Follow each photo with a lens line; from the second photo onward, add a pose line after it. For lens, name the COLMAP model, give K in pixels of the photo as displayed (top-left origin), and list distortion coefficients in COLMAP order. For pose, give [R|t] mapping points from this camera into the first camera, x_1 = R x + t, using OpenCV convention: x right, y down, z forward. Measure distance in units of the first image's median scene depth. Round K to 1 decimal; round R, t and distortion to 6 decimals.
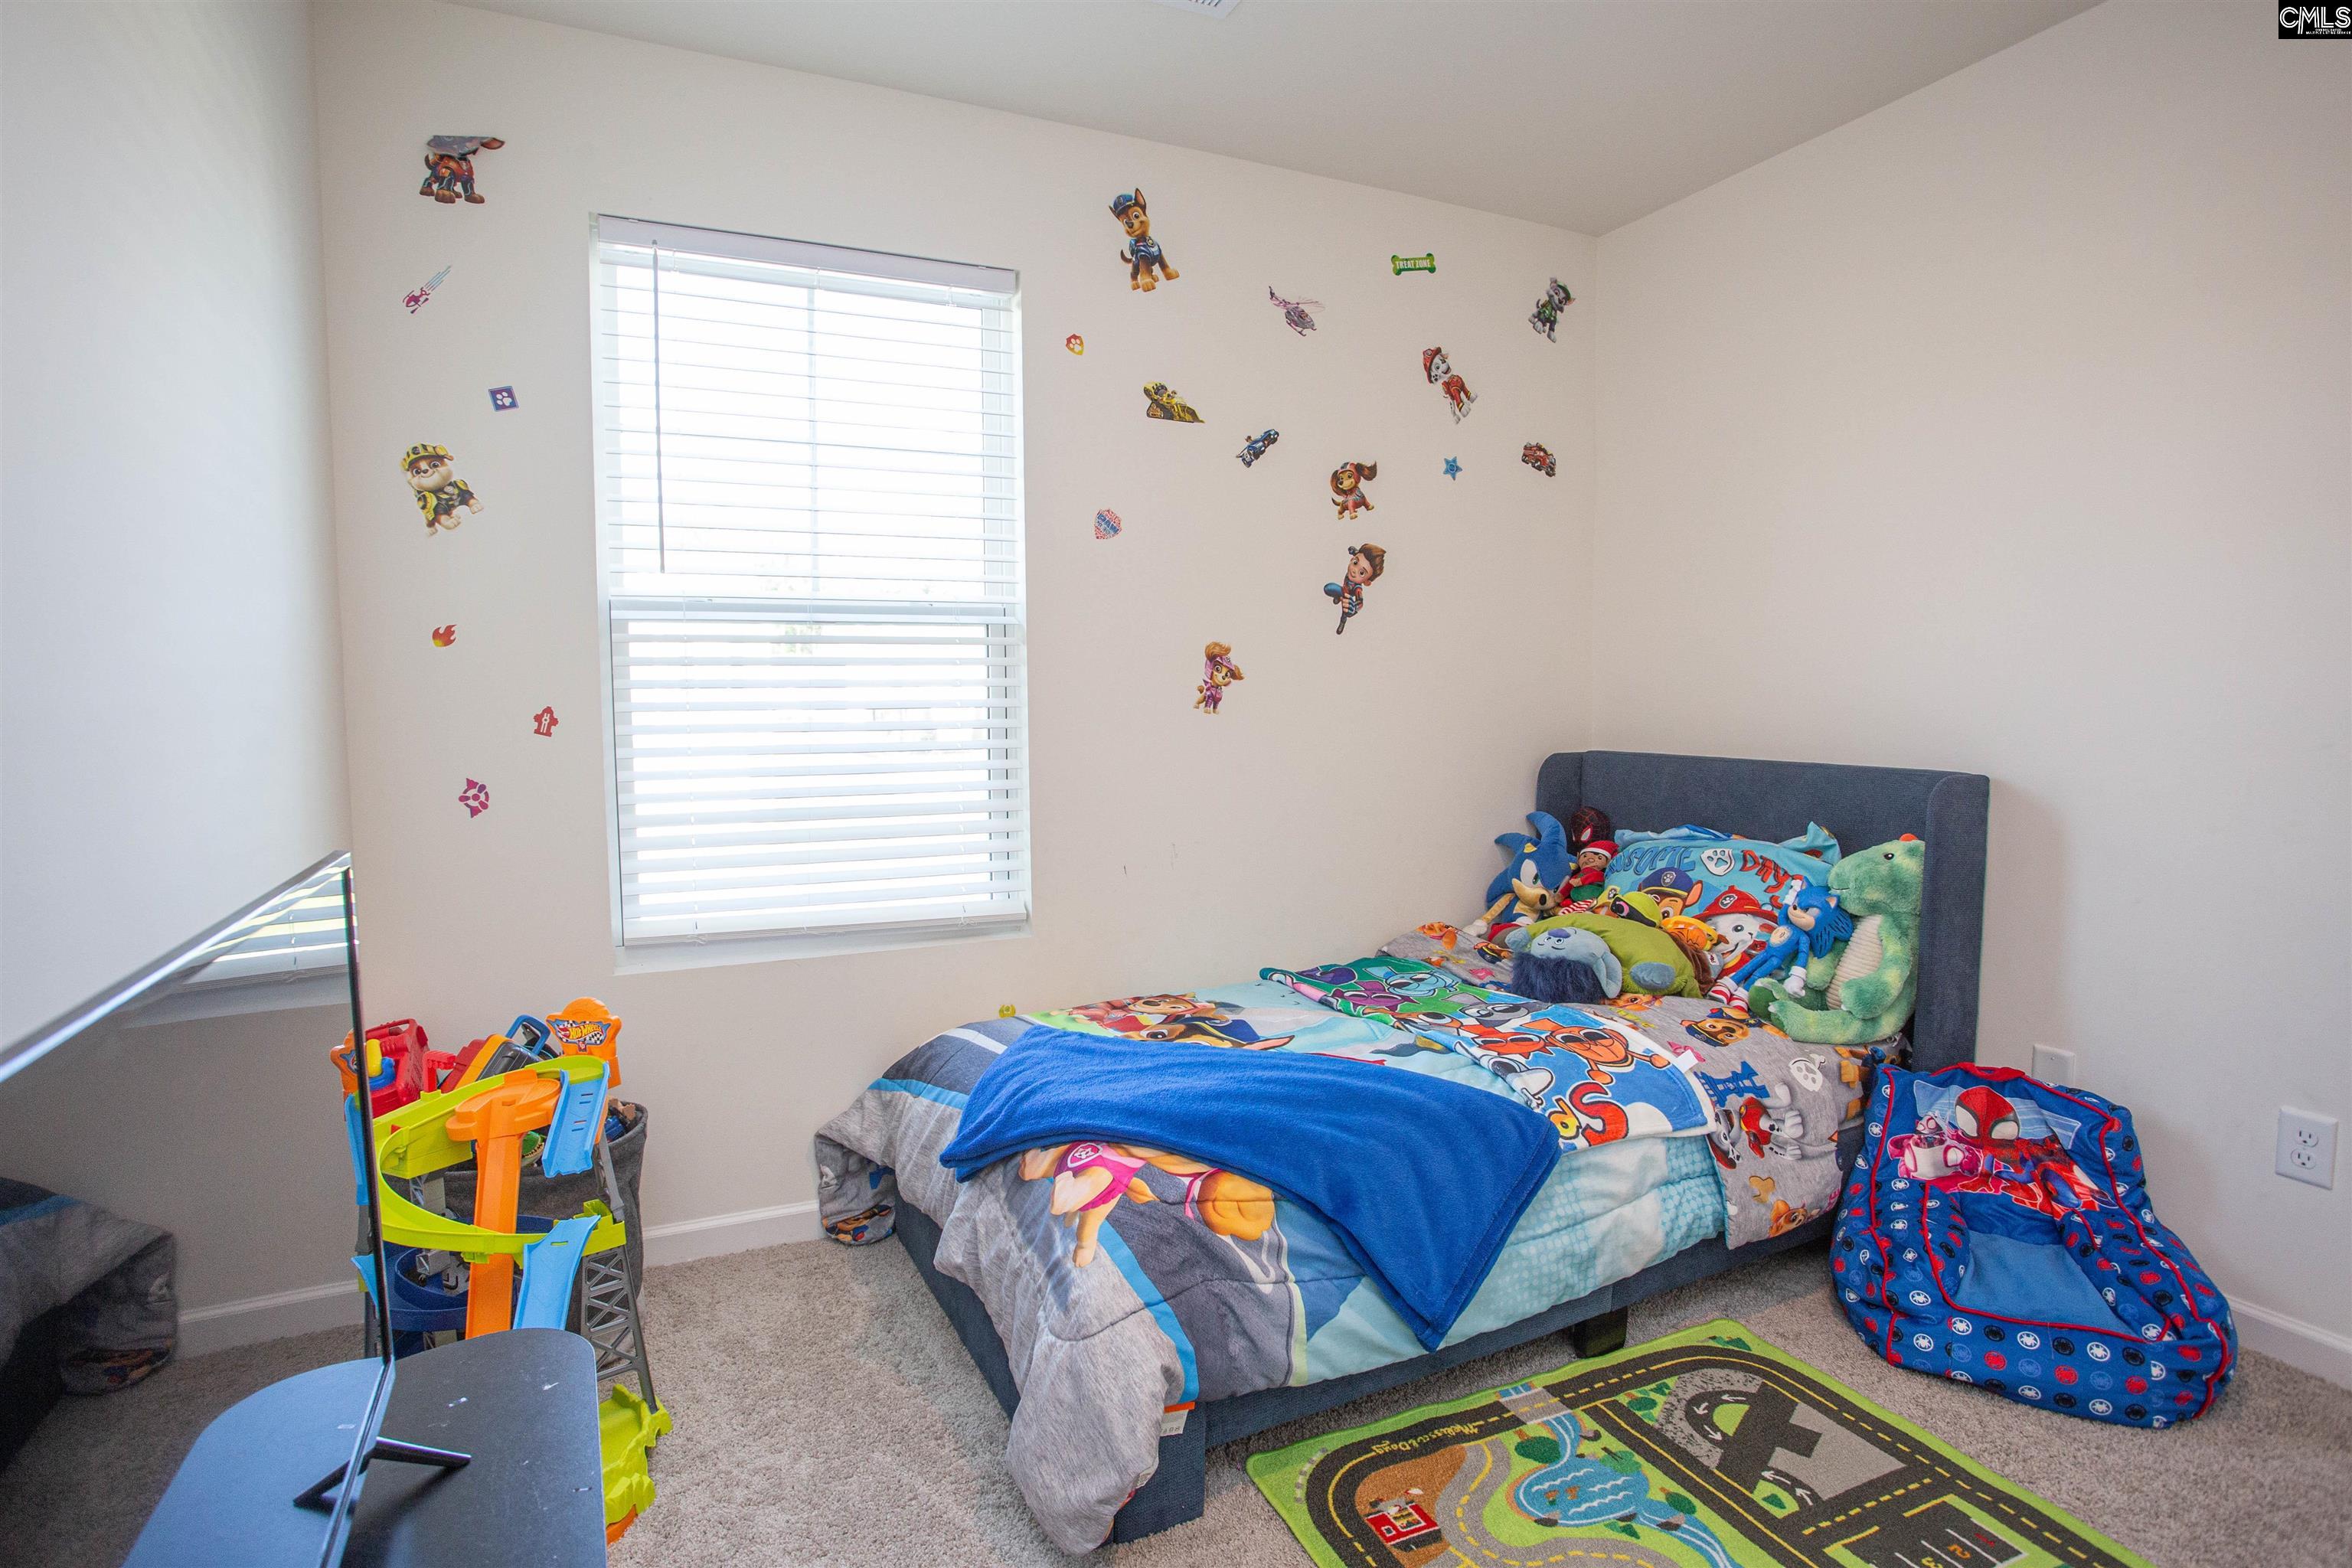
lens RADIAL K [[1198.8, 0, 1176.0], [0, 1198.8, 784.0], [0, 0, 1]] dist [-0.066006, 0.029144]
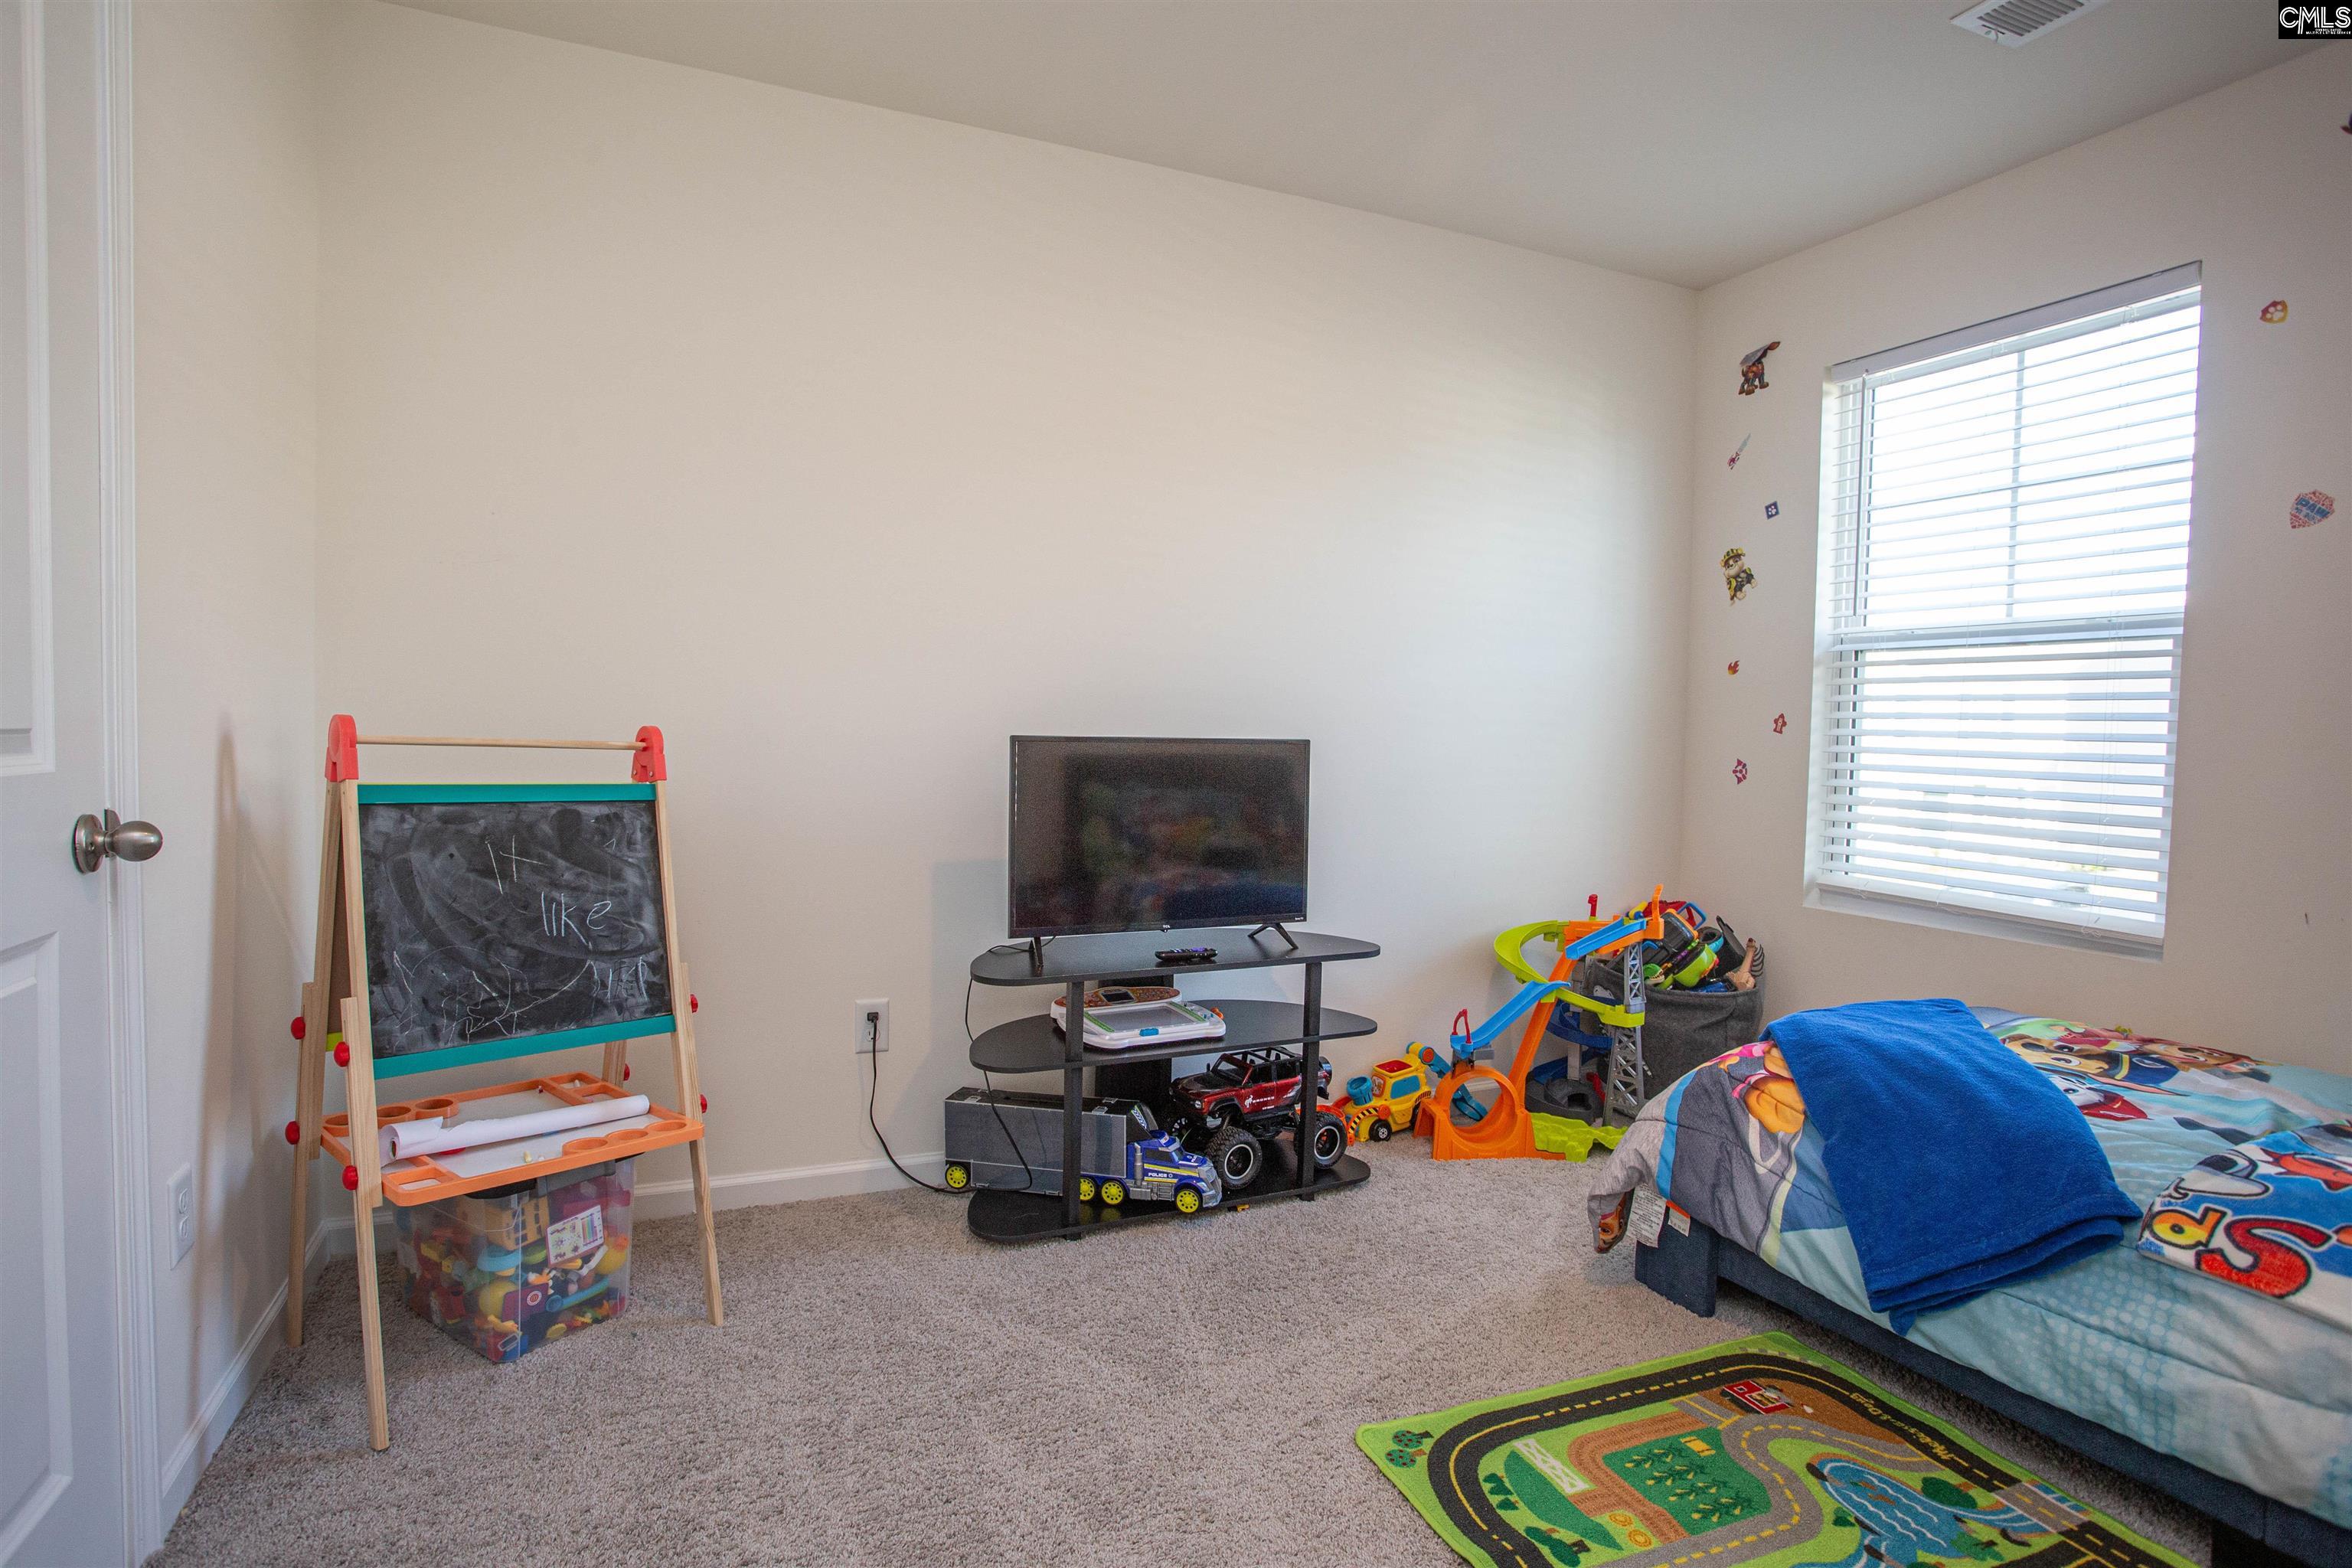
lens RADIAL K [[1198.8, 0, 1176.0], [0, 1198.8, 784.0], [0, 0, 1]] dist [-0.066006, 0.029144]
pose [[-0.012645, 0.056515, -0.998322, 1.011483], [-0.097714, 0.993553, 0.057483, 0.011650], [0.995134, 0.098277, -0.007041, 0.285552]]
